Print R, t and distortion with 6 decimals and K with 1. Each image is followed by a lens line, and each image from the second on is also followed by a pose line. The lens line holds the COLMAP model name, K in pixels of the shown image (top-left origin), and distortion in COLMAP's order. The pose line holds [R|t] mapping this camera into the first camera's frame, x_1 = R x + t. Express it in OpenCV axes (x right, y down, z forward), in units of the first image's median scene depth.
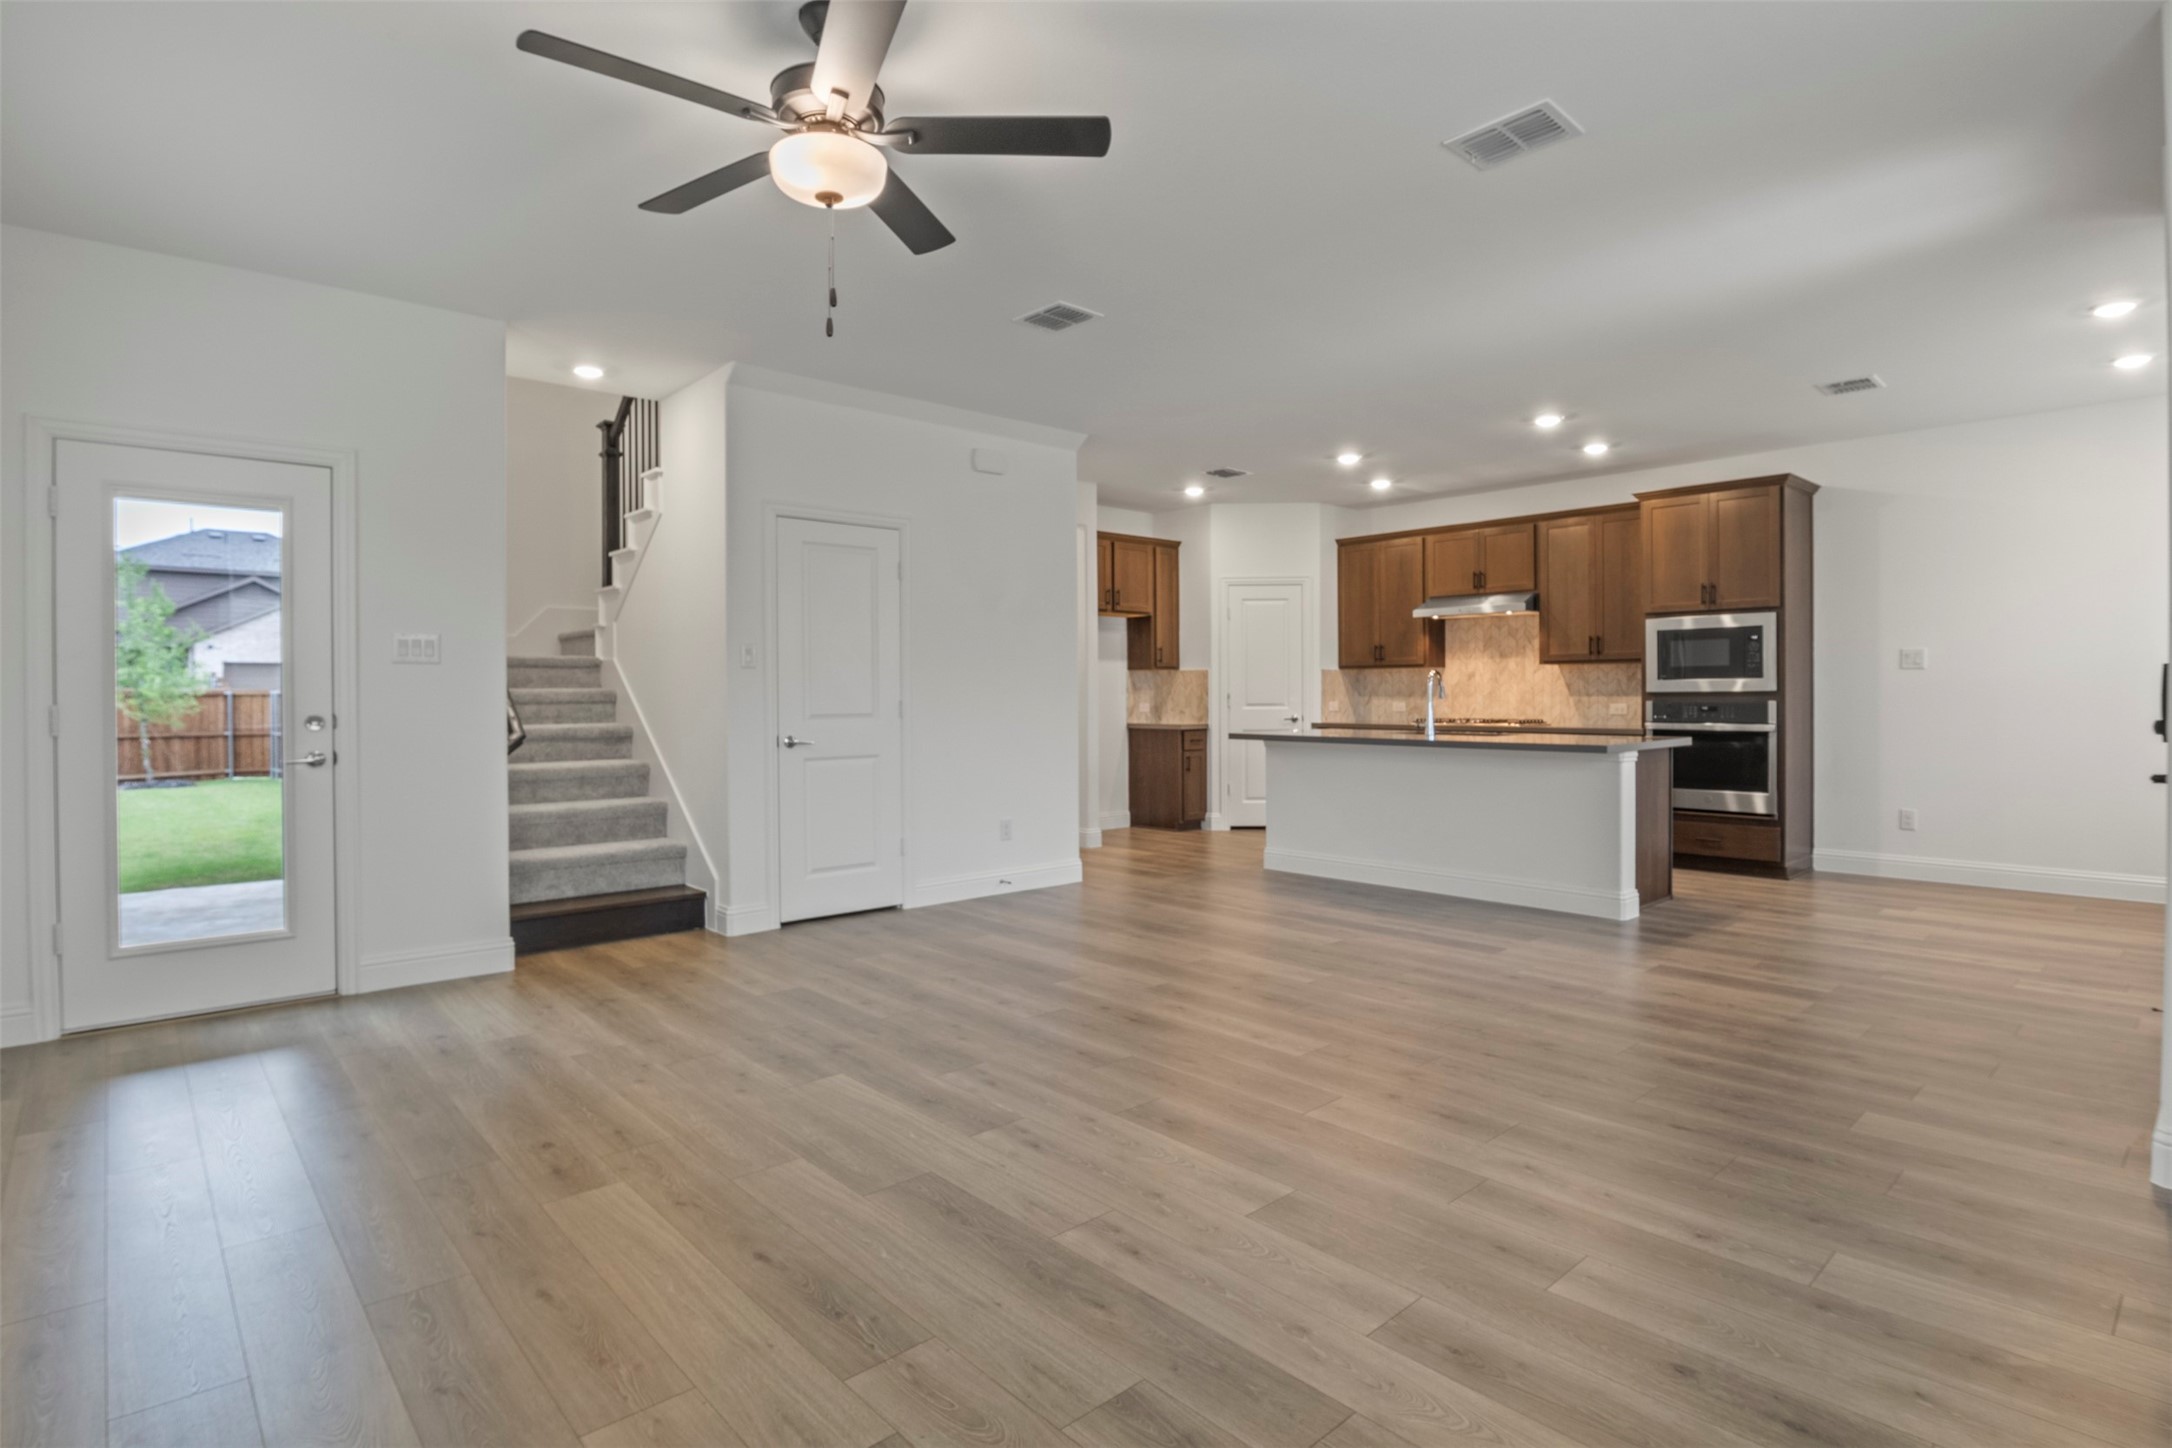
lens RADIAL K [[1090.8, 0, 1074.8], [0, 1090.8, 693.2], [0, 0, 1]] dist [-0.014262, -0.007838]
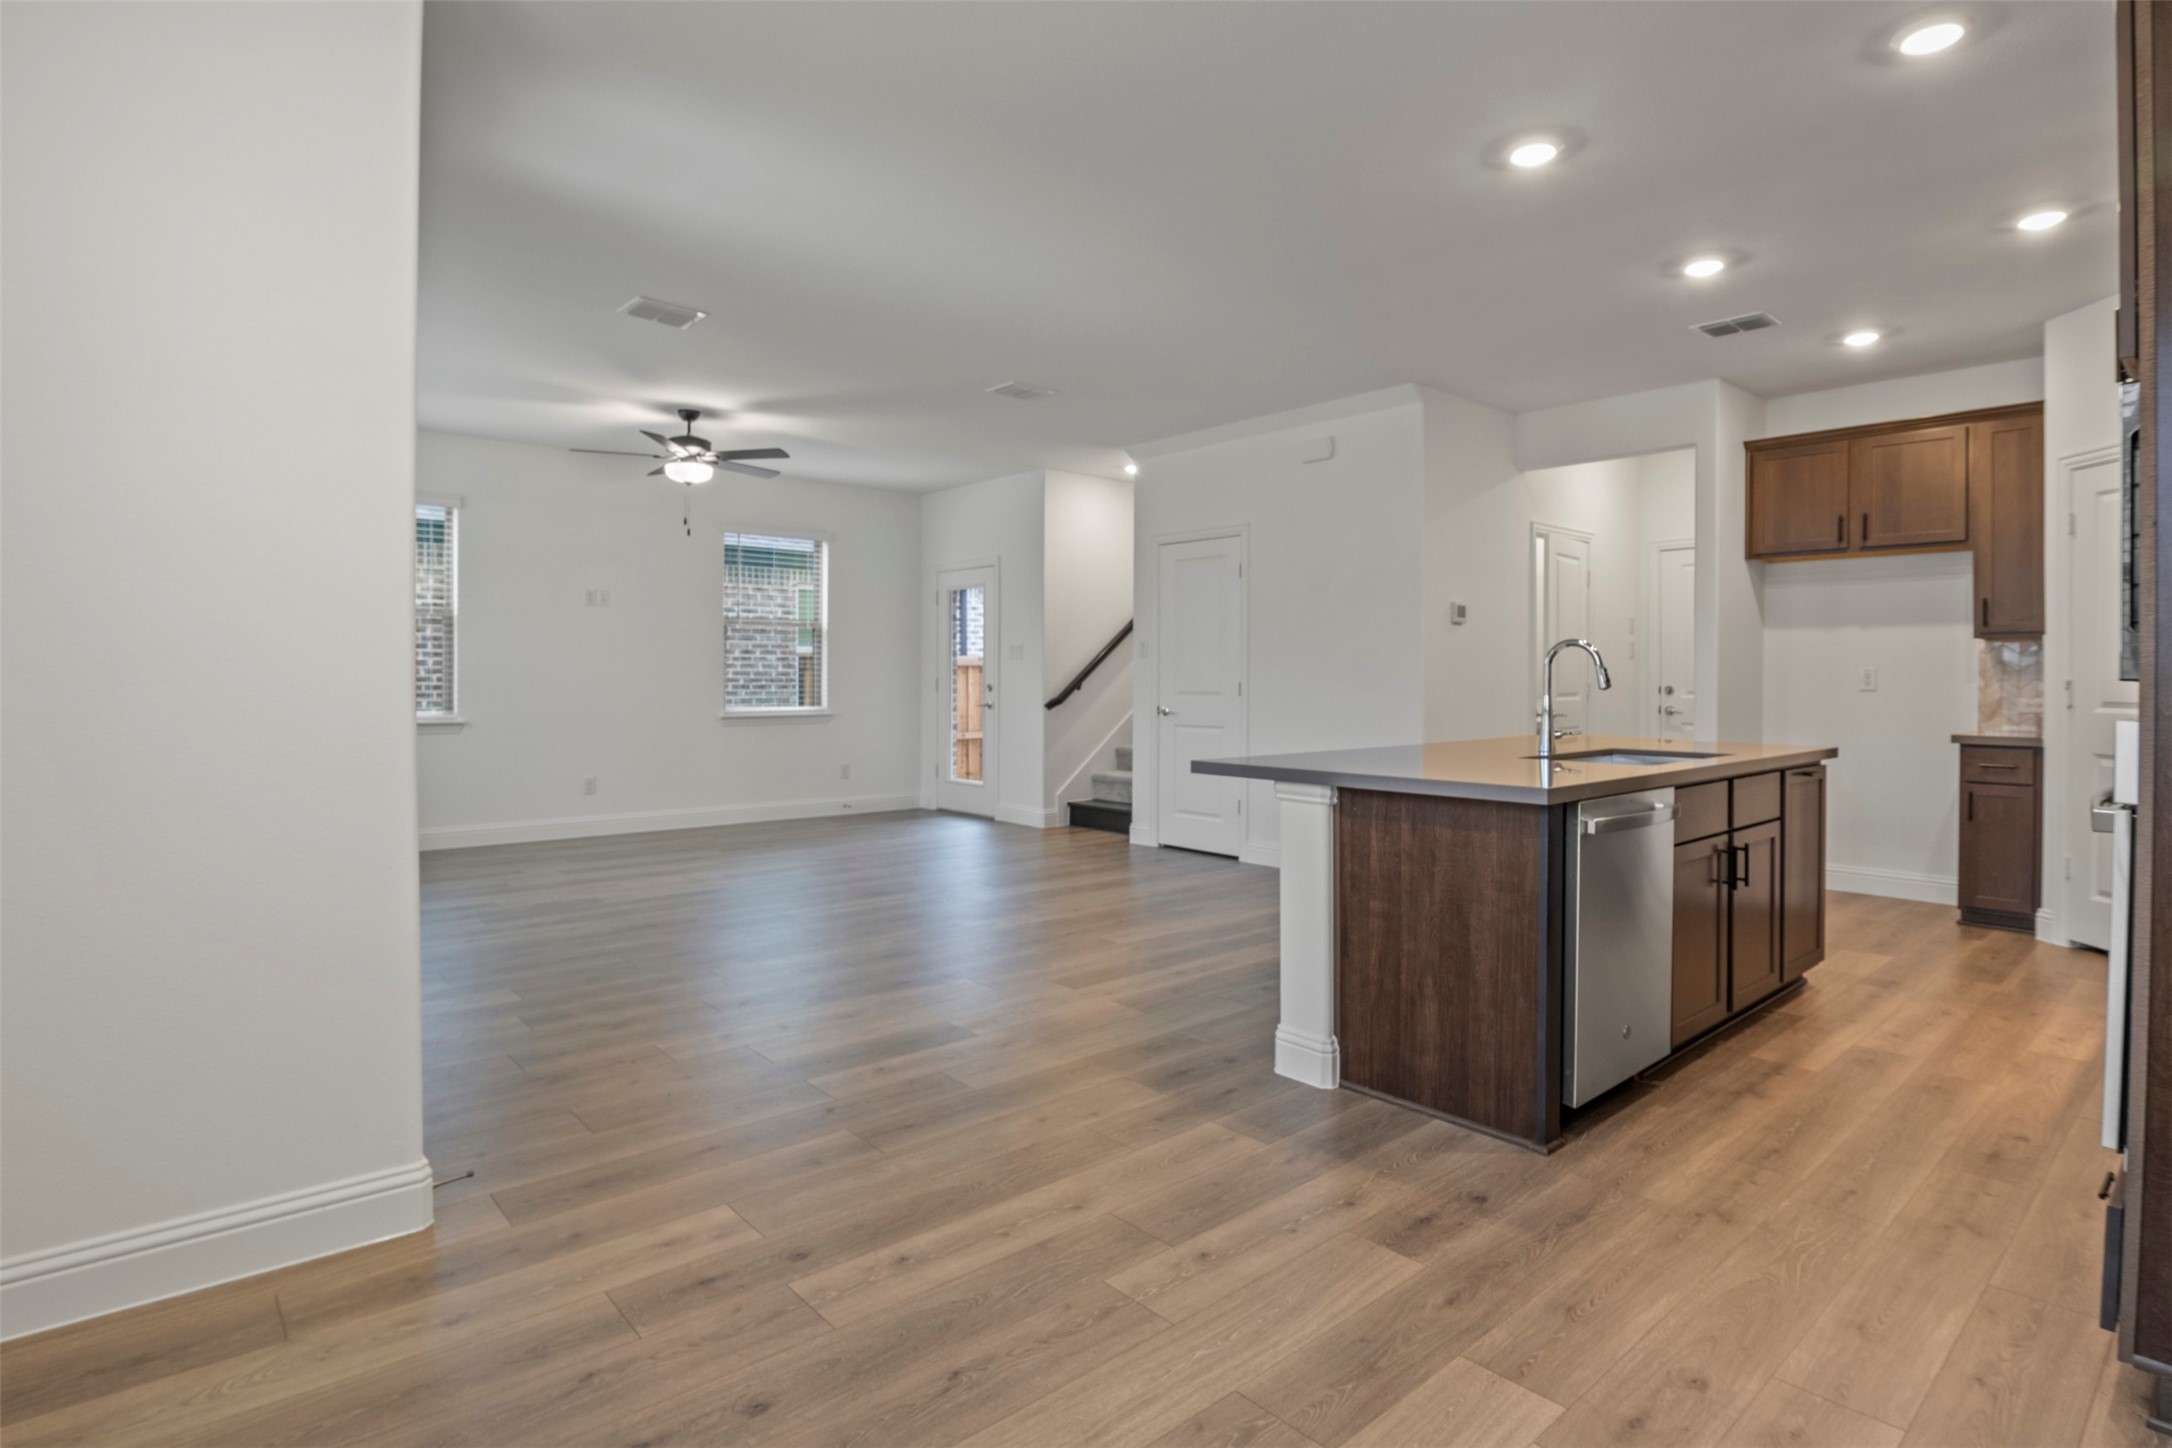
lens RADIAL K [[1090.8, 0, 1077.6], [0, 1090.8, 688.3], [0, 0, 1]] dist [-0.014262, -0.007838]
pose [[-0.008979, 0.015422, -0.999841, 0.746945], [-0.003105, 0.999876, 0.015451, -0.002846], [0.999955, 0.003243, -0.008930, 0.618028]]
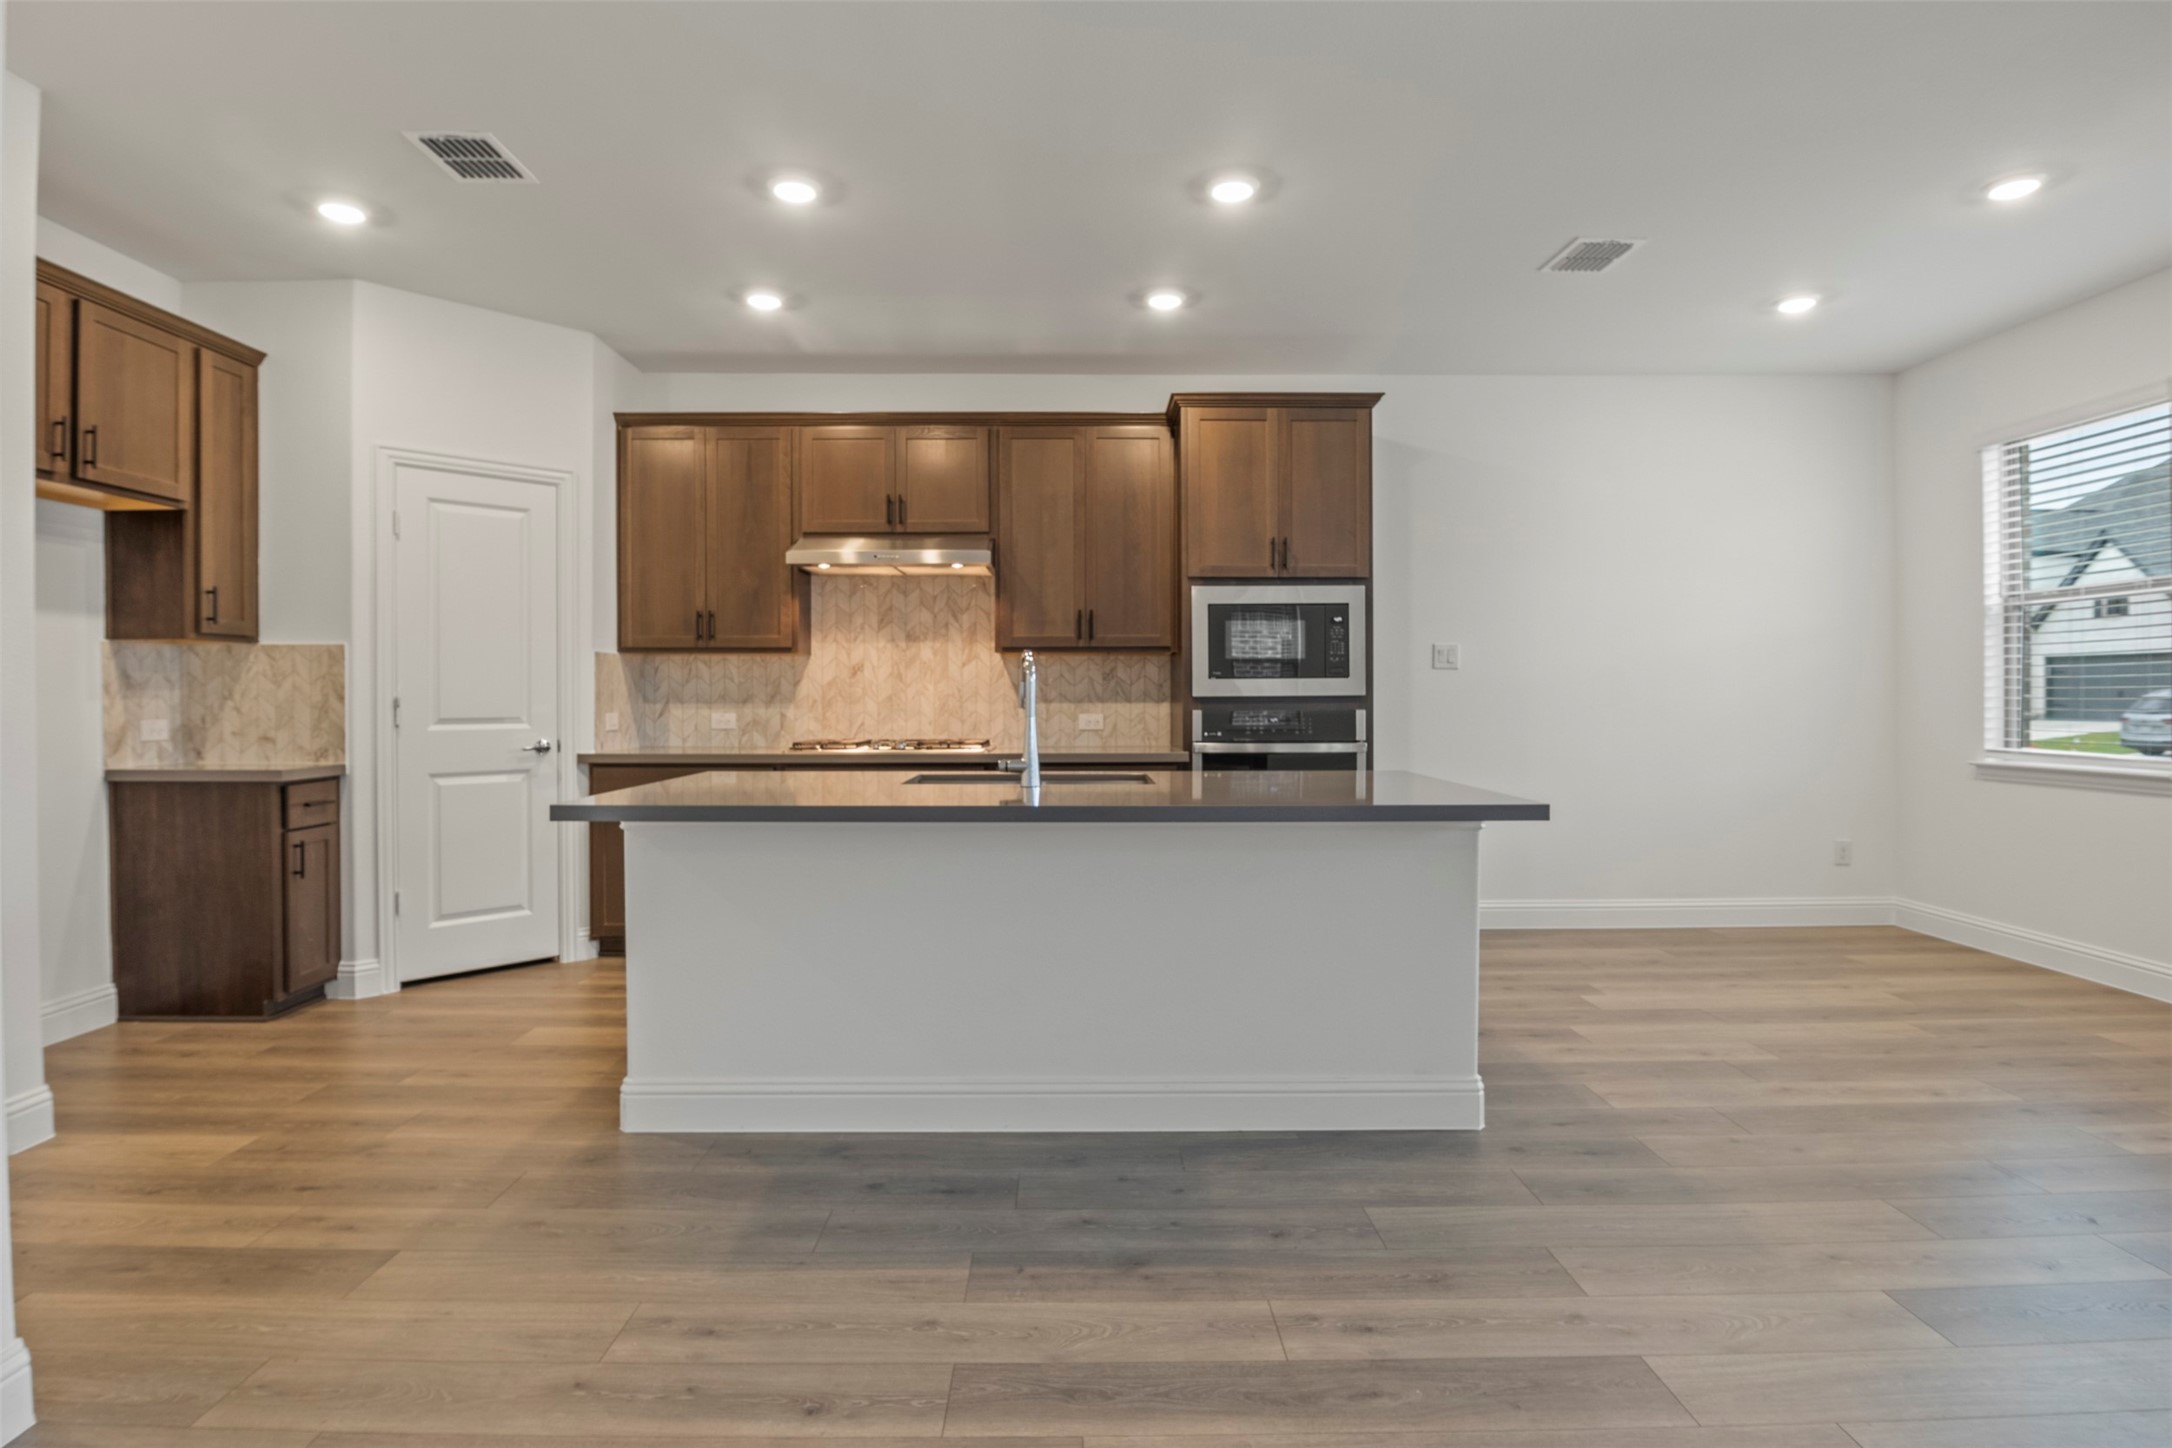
lens RADIAL K [[1090.8, 0, 1077.4], [0, 1090.8, 700.2], [0, 0, 1]] dist [-0.014262, -0.007838]
pose [[0.660449, 0.000434, 0.750871, -0.015378], [-0.002319, 0.999996, 0.001462, 0.000258], [-0.750867, -0.002707, 0.660447, 0.549750]]
